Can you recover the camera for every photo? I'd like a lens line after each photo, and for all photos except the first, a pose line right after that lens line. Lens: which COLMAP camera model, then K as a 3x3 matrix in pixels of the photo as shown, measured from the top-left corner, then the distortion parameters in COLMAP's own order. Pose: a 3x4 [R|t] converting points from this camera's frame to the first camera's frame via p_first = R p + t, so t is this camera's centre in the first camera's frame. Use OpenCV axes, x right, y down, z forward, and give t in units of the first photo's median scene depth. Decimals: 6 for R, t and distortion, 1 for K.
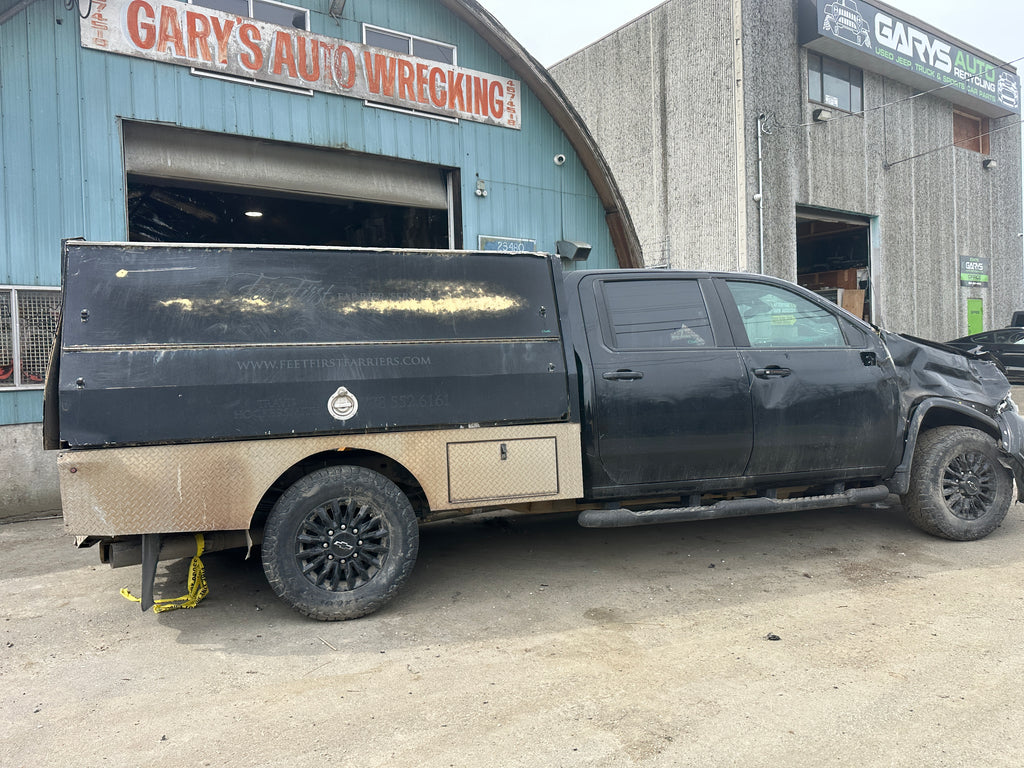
lens RADIAL K [[713.5, 0, 512.3], [0, 713.5, 382.5], [0, 0, 1]] dist [0.038436, -0.043209]
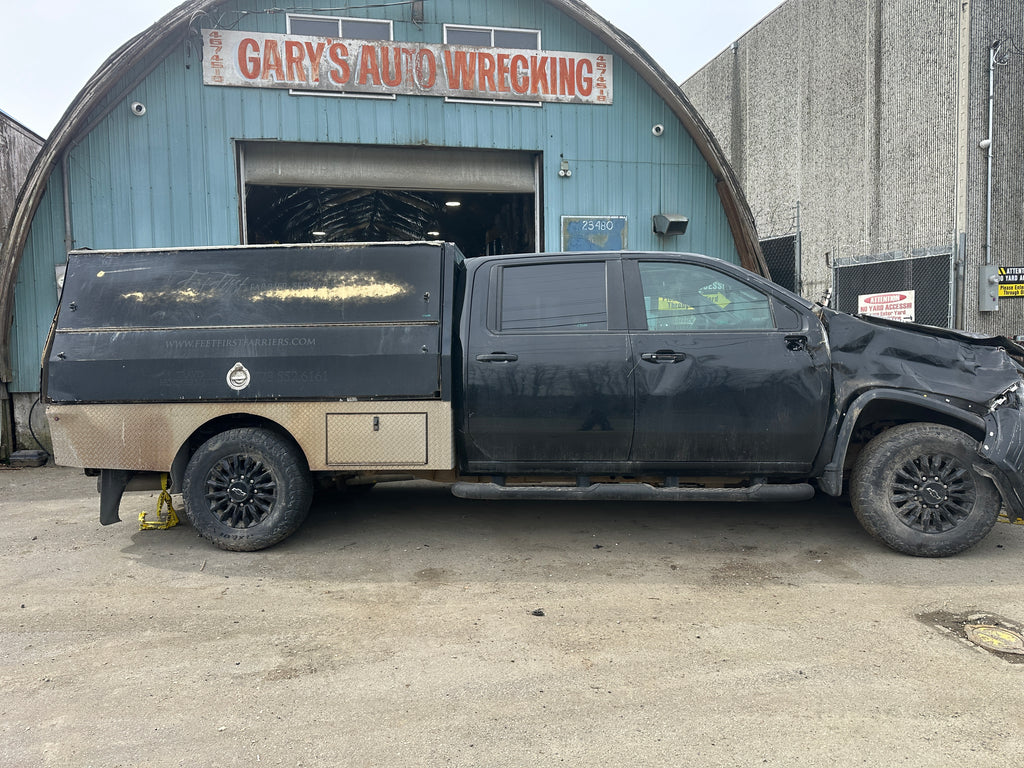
lens RADIAL K [[713.0, 0, 515.8], [0, 713.0, 392.8], [0, 0, 1]] dist [0.040795, -0.051697]
pose [[0.927003, 0.036348, -0.373288, 0.345910], [-0.017922, 0.998449, 0.052714, -0.008045], [0.374625, -0.042176, 0.926217, 0.023400]]
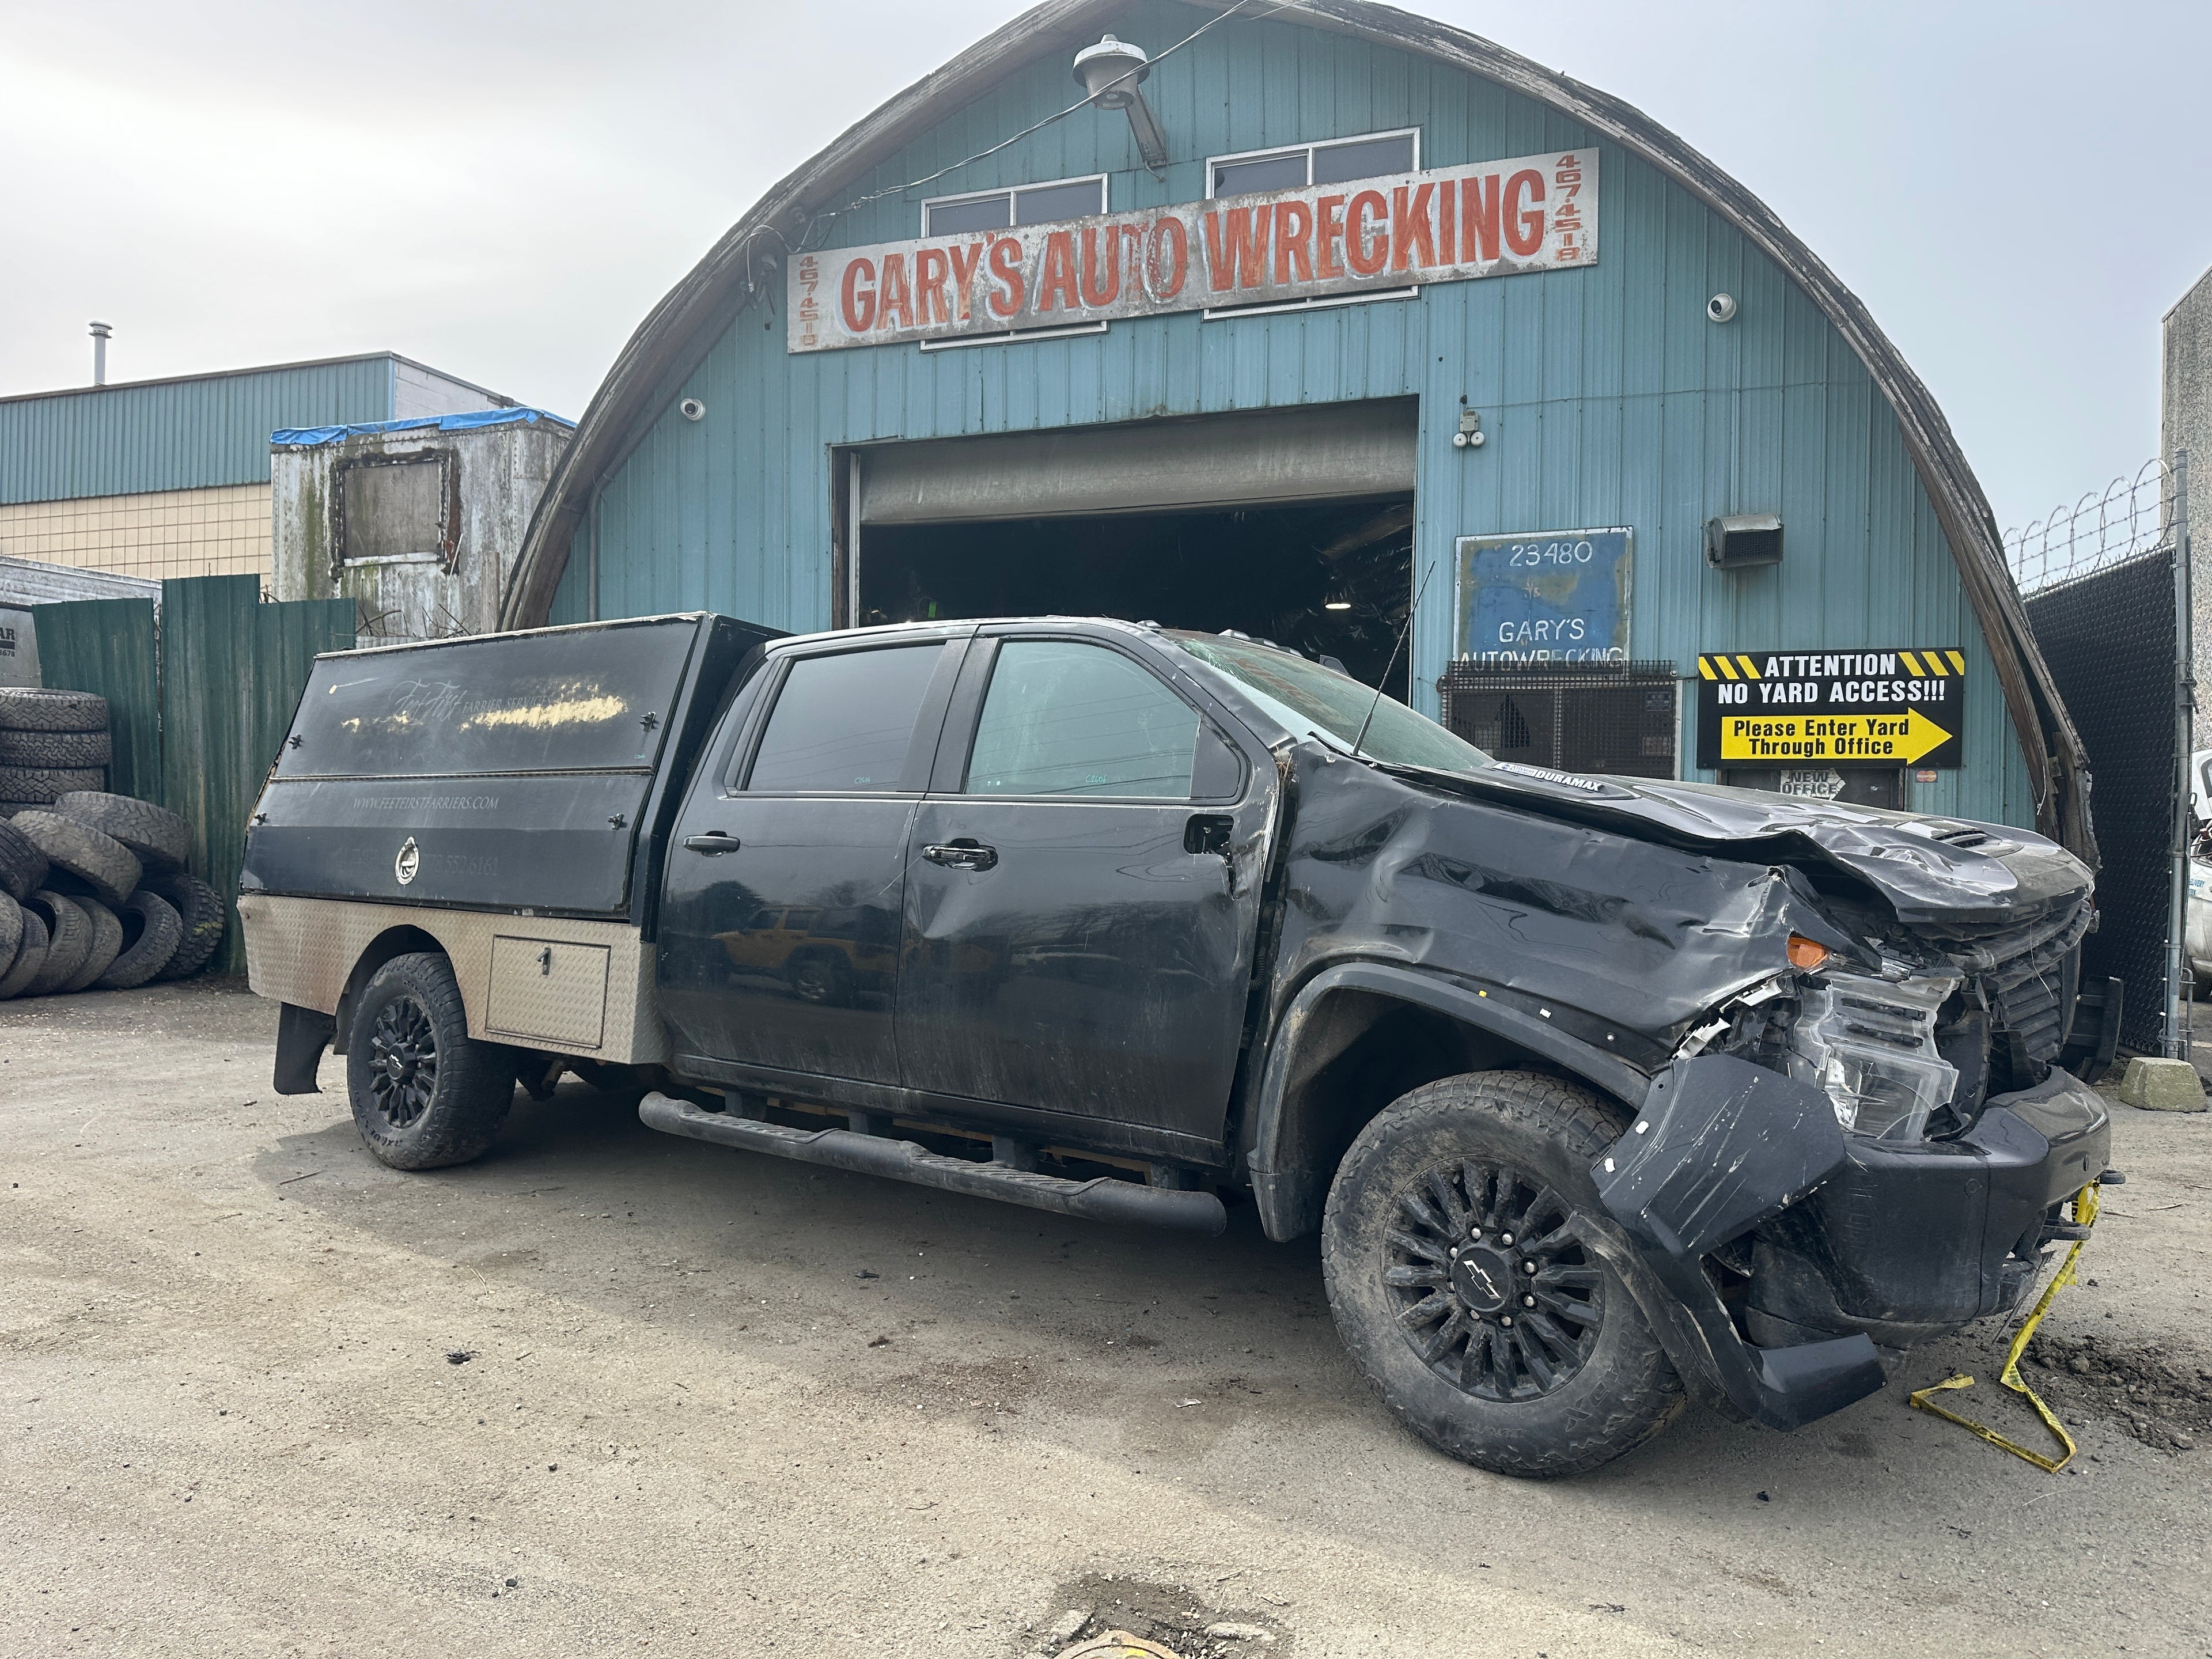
lens RADIAL K [[1527.6, 0, 1118.3], [0, 1527.6, 849.3], [0, 0, 1]] dist [0.139298, -0.273838]
pose [[0.587061, 0.044444, -0.808322, 0.738455], [-0.058347, 0.998218, 0.012509, -0.021849], [0.807437, 0.039820, 0.588608, 0.350582]]
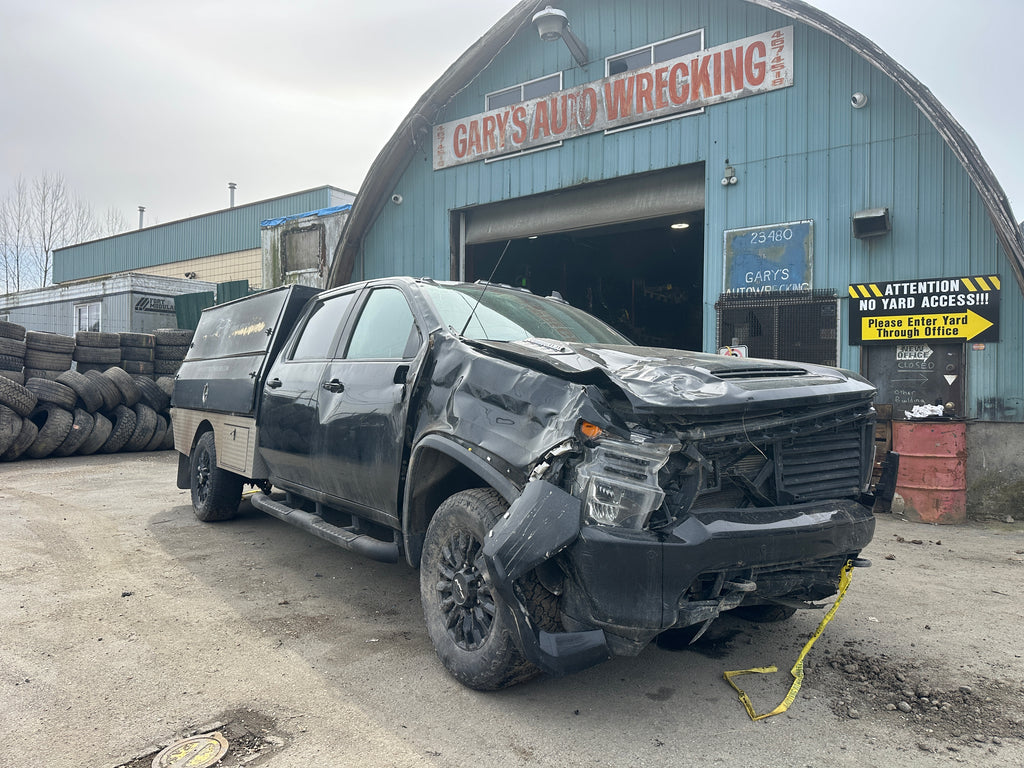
lens RADIAL K [[713.3, 0, 509.5], [0, 713.3, 390.8], [0, 0, 1]] dist [0.068663, -0.096899]
pose [[0.334800, 0.036673, -0.941575, 0.845741], [-0.051706, 0.998452, 0.020503, -0.025014], [0.940869, 0.041821, 0.336178, 0.581780]]
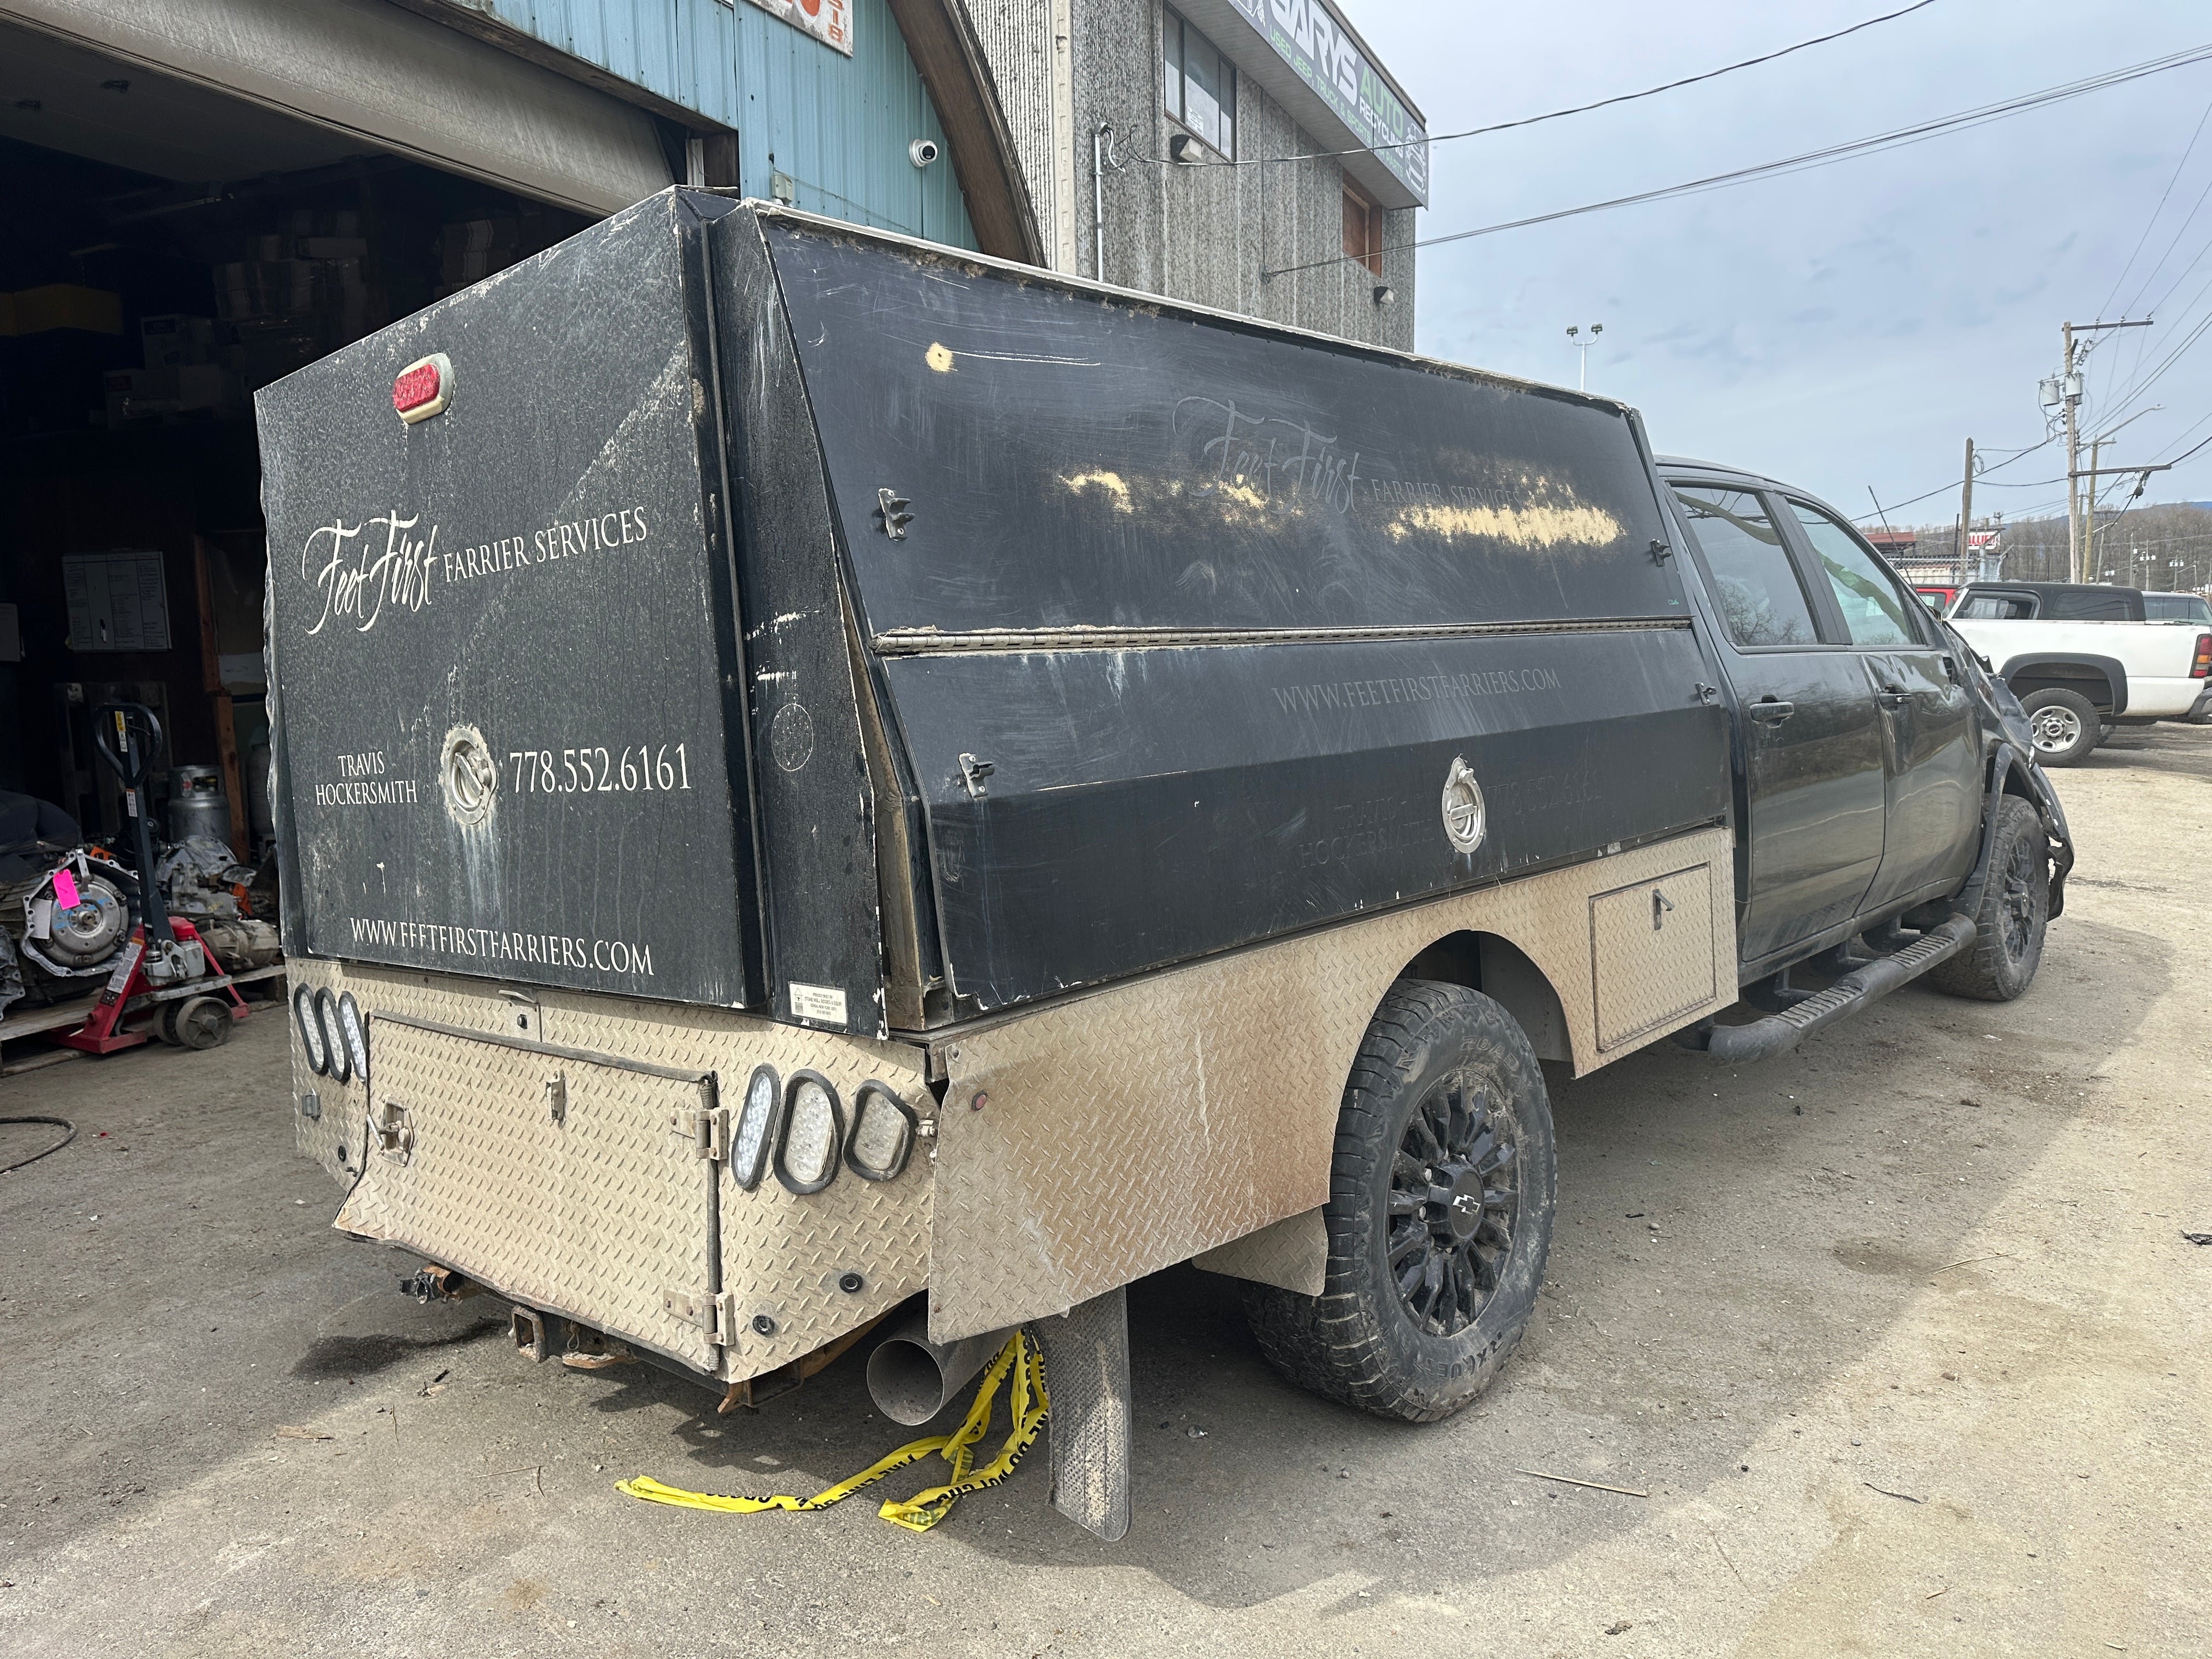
lens RADIAL K [[1546.5, 0, 1094.9], [0, 1546.5, 829.2], [0, 0, 1]] dist [0.046453, -0.057647]
pose [[0.861184, -0.048685, 0.505956, -0.408179], [0.006299, 0.996348, 0.085150, -0.012977], [-0.508254, -0.070143, 0.858346, 0.234446]]
